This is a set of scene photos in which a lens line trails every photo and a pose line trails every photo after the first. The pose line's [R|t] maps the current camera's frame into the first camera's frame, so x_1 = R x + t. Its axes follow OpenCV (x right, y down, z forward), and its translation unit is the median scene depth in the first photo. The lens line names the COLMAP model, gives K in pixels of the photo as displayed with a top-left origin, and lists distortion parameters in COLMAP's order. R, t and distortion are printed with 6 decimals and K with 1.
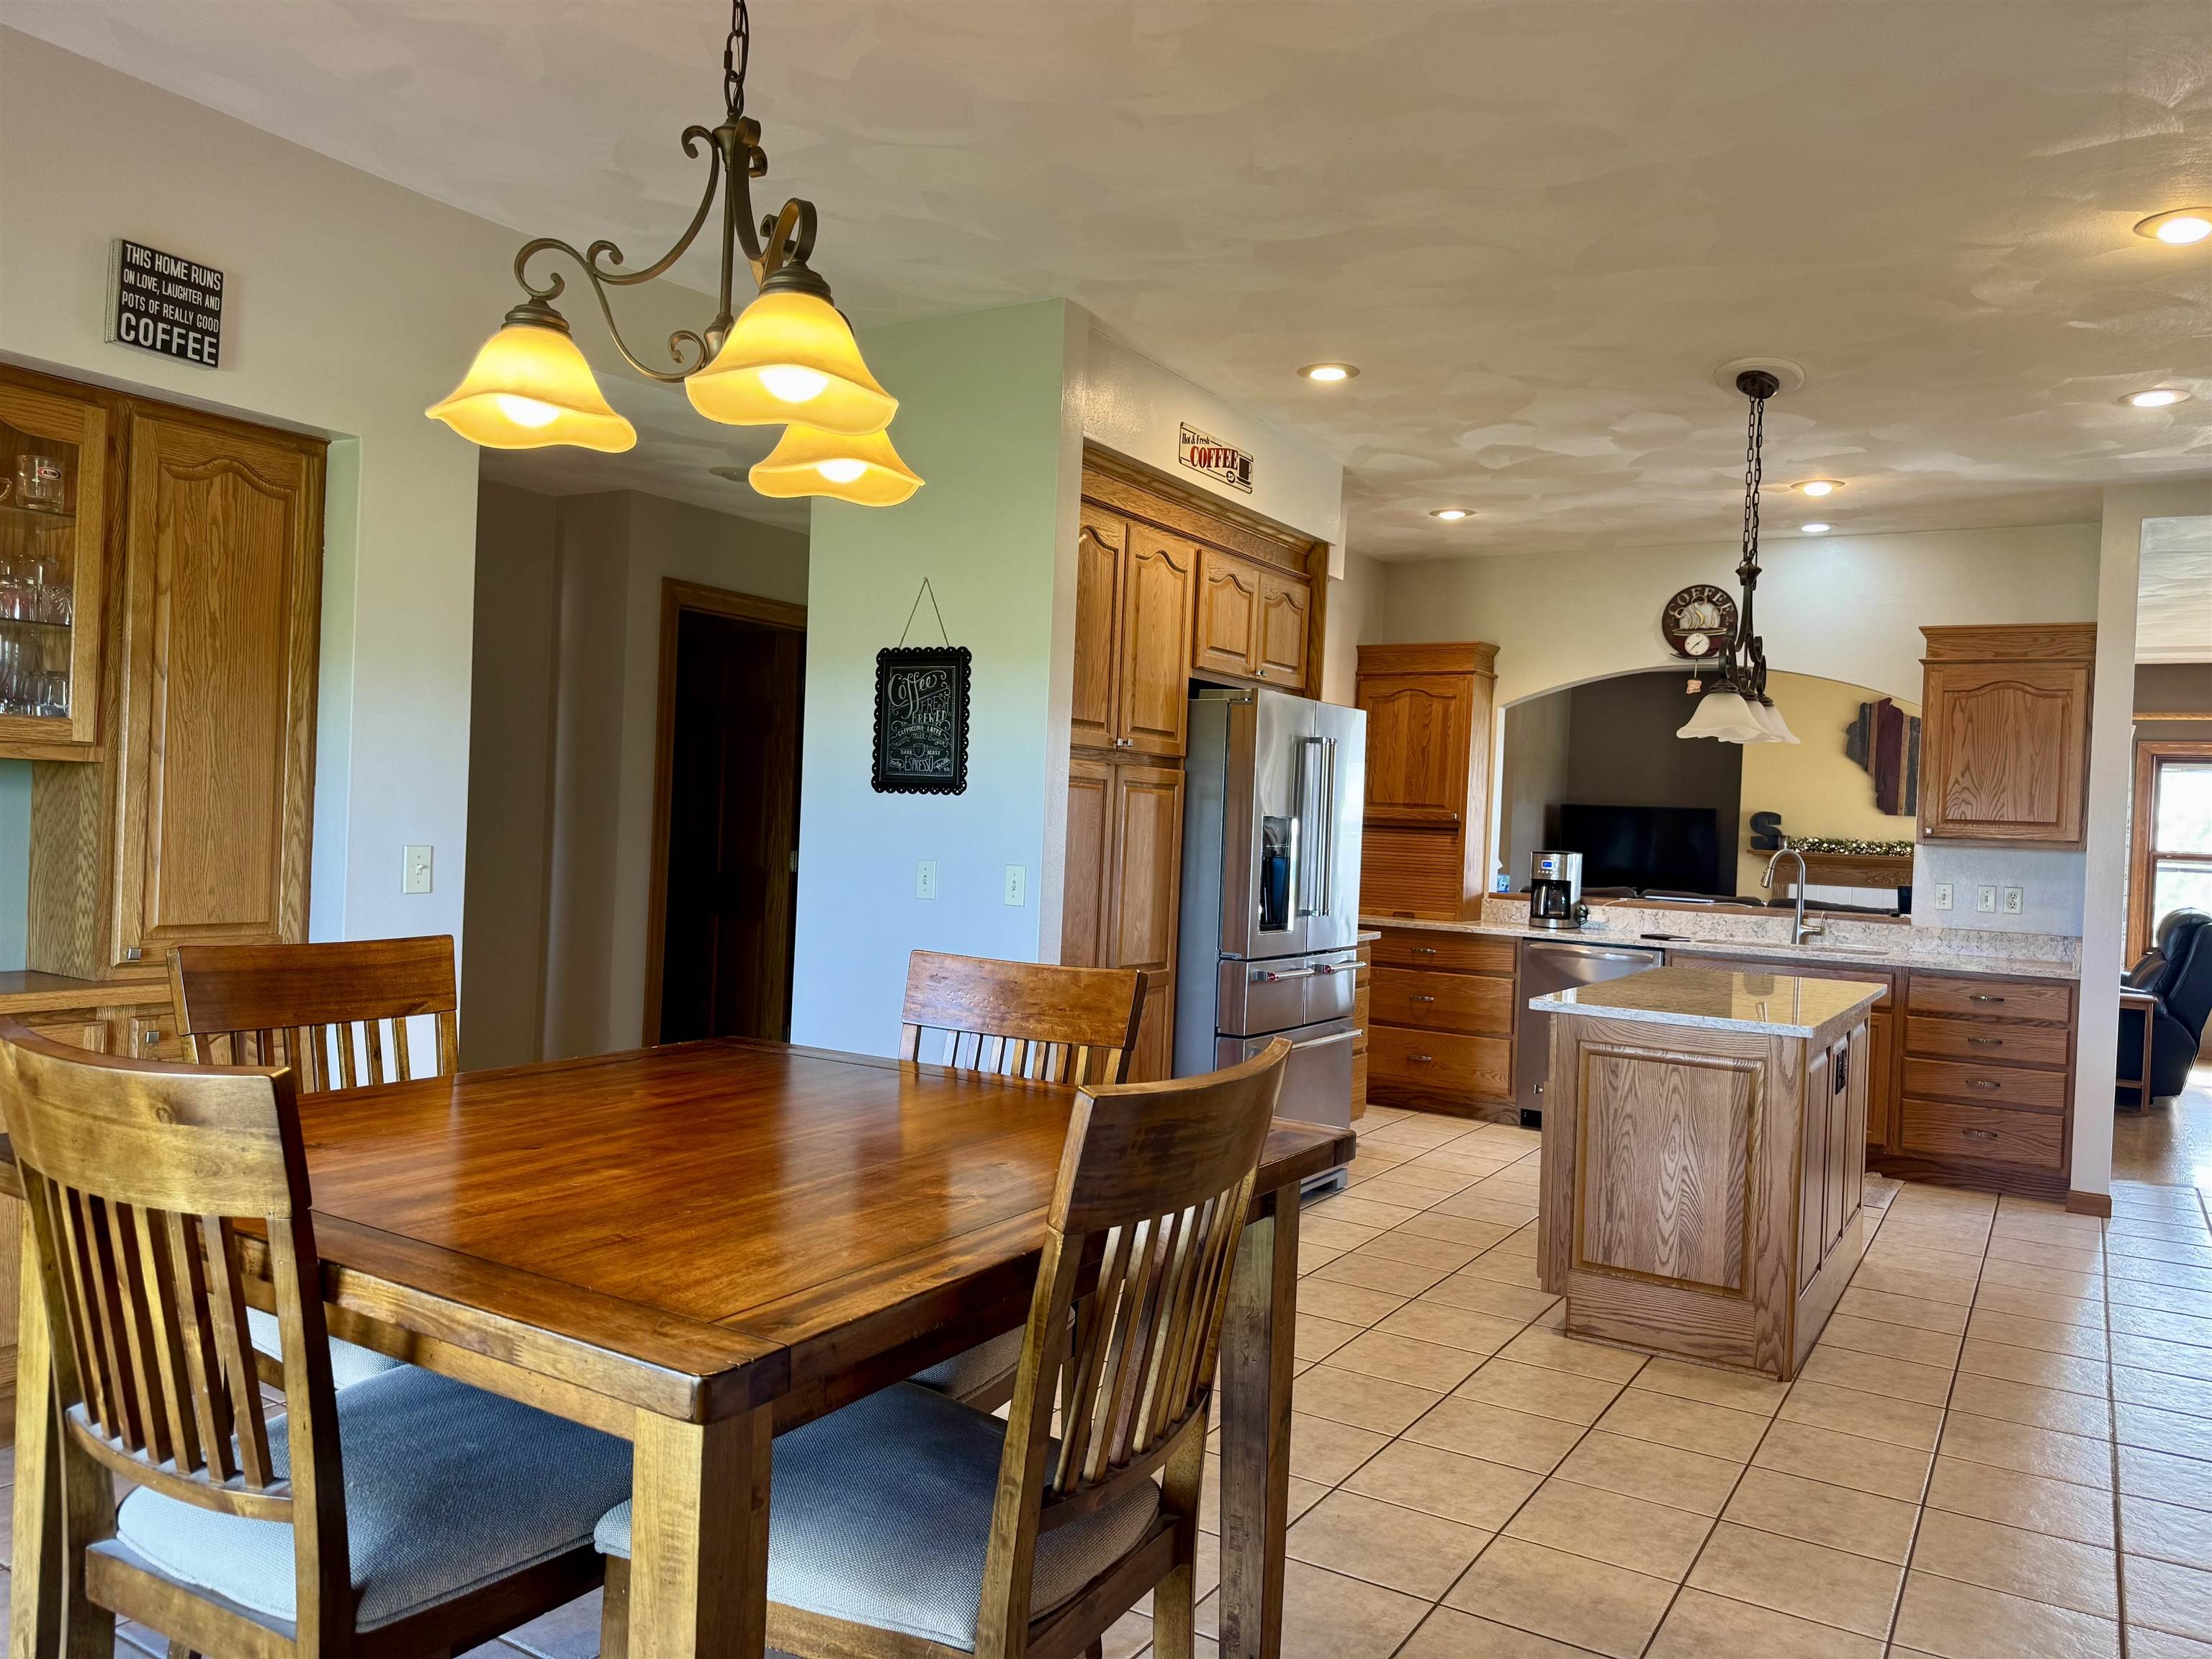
lens RADIAL K [[1567.9, 0, 1099.2], [0, 1567.9, 831.9], [0, 0, 1]] dist [0.029354, -0.028773]
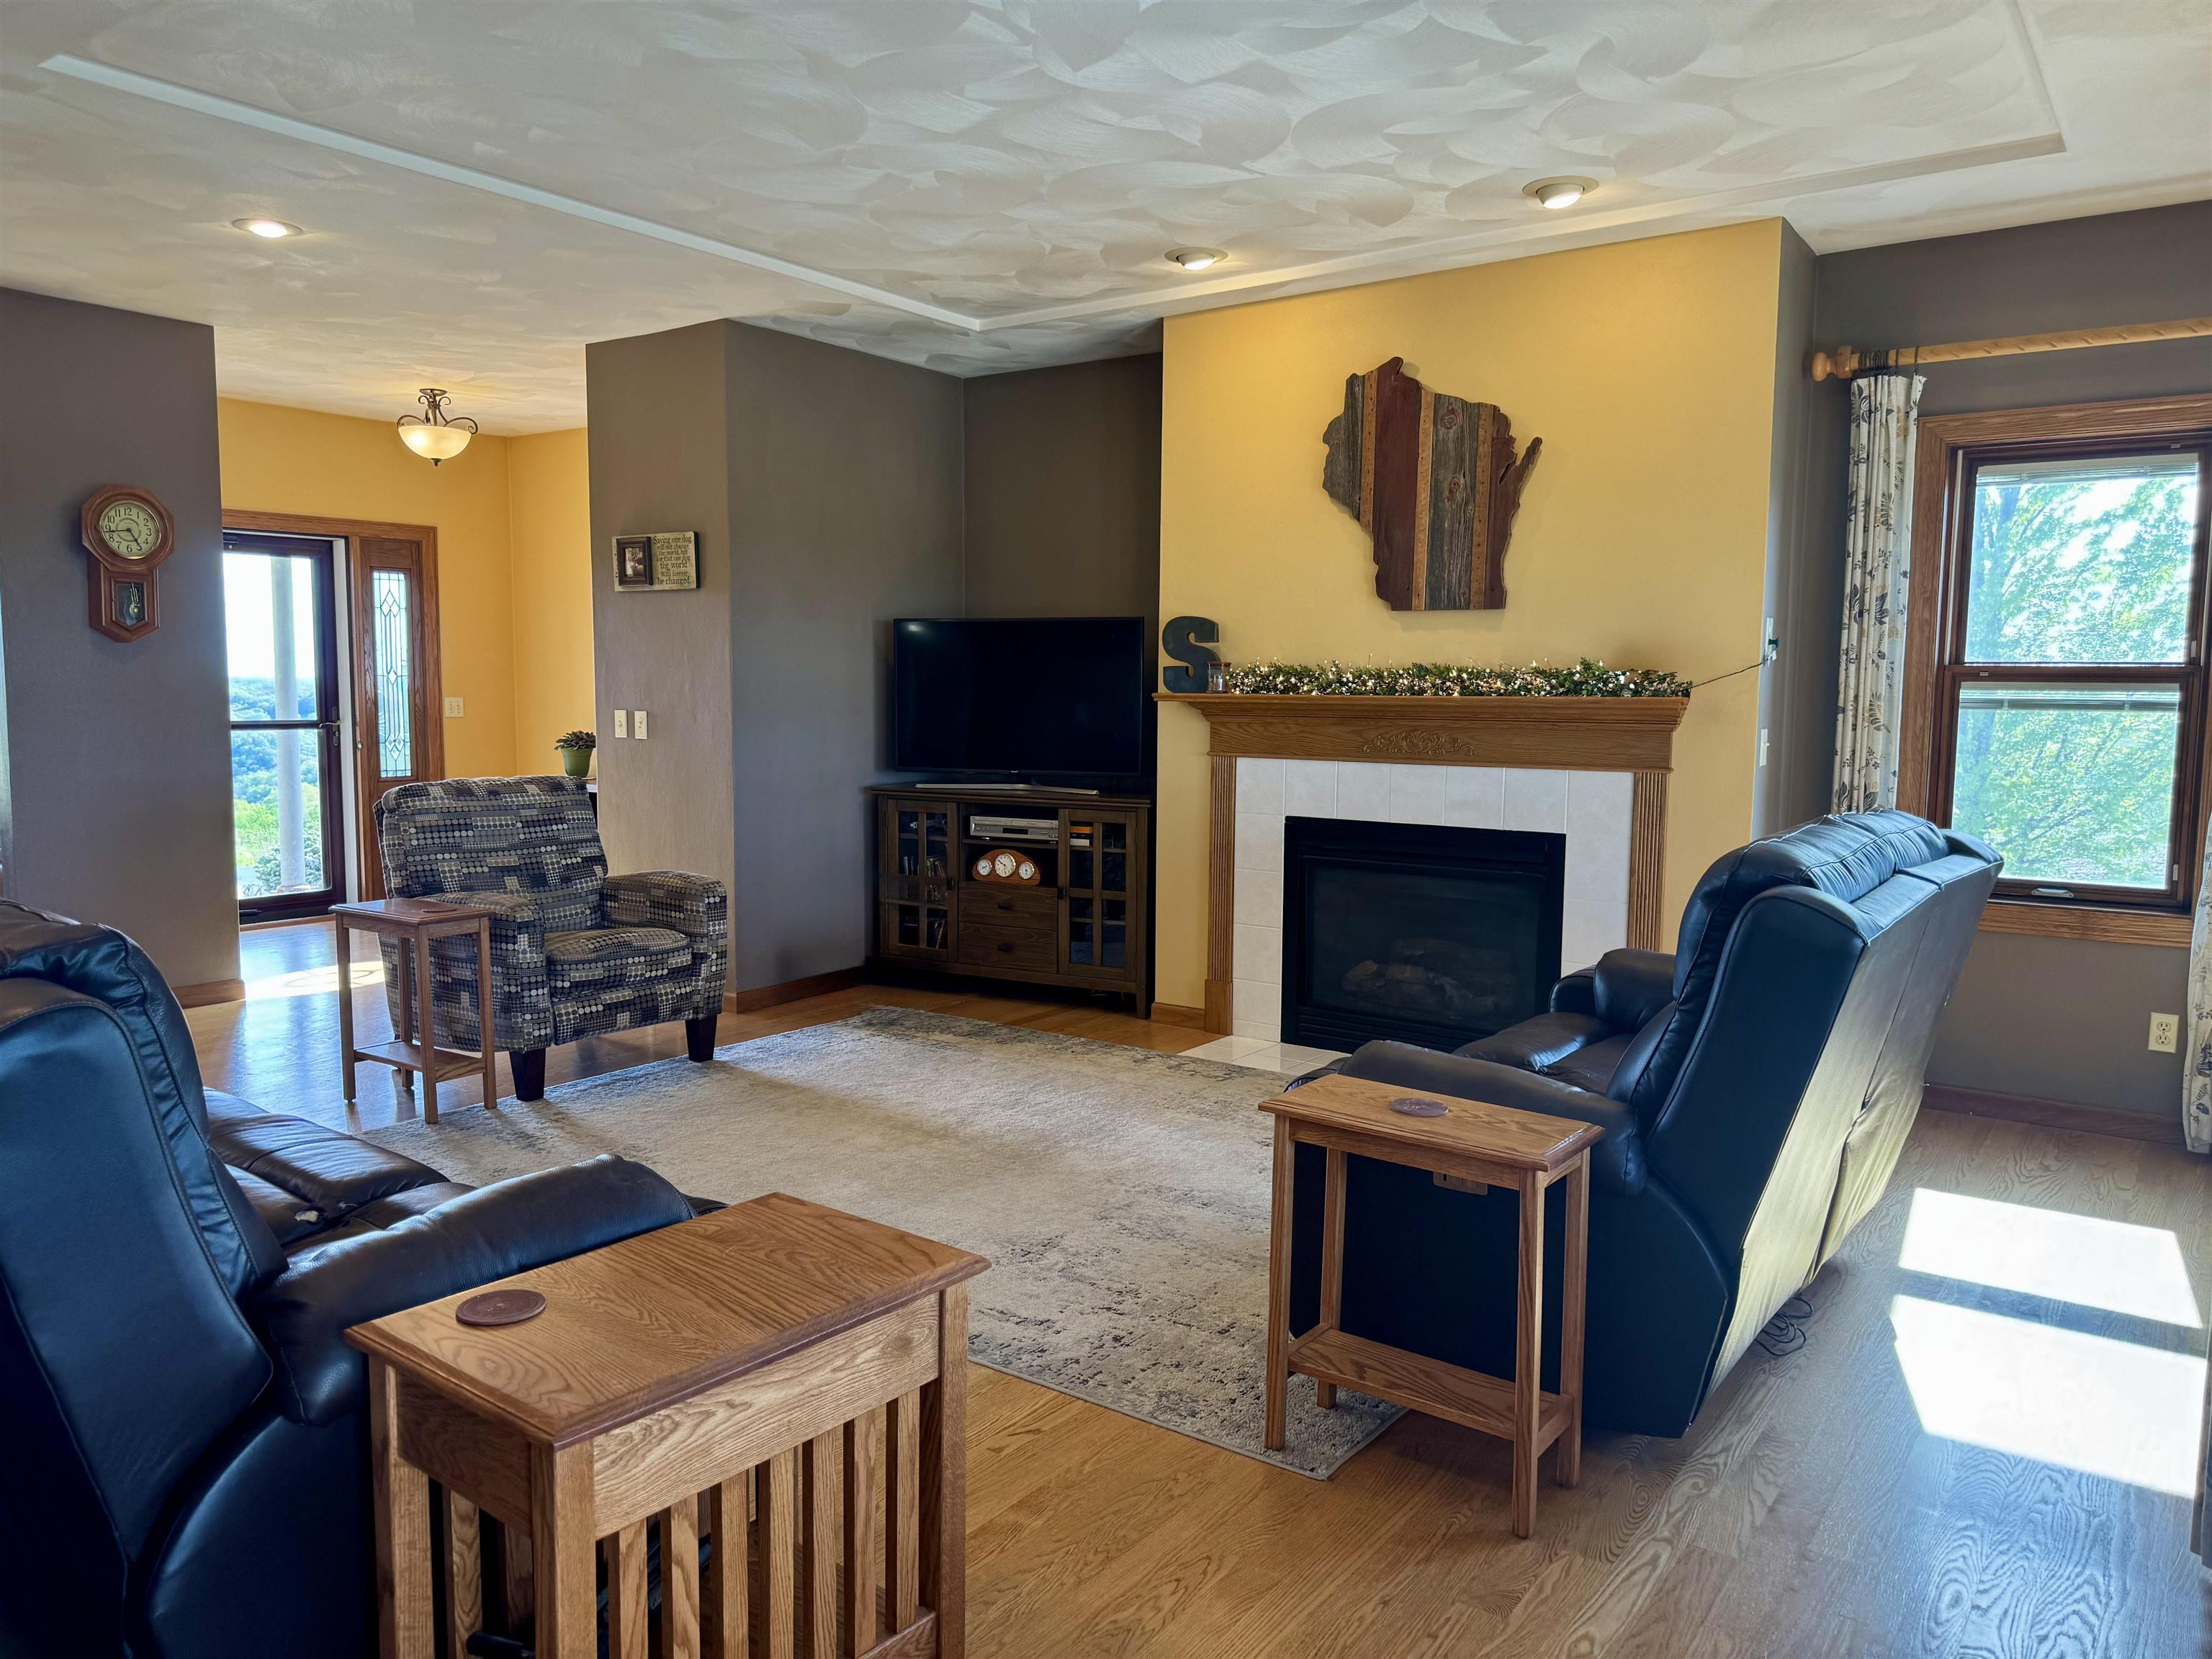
lens RADIAL K [[1567.9, 0, 1122.5], [0, 1567.9, 829.2], [0, 0, 1]] dist [0.029354, -0.028773]
pose [[0.998248, -0.026659, -0.052825, 0.436520], [0.031217, 0.995682, 0.087420, 0.010631], [0.050266, -0.088916, 0.994770, 0.515696]]
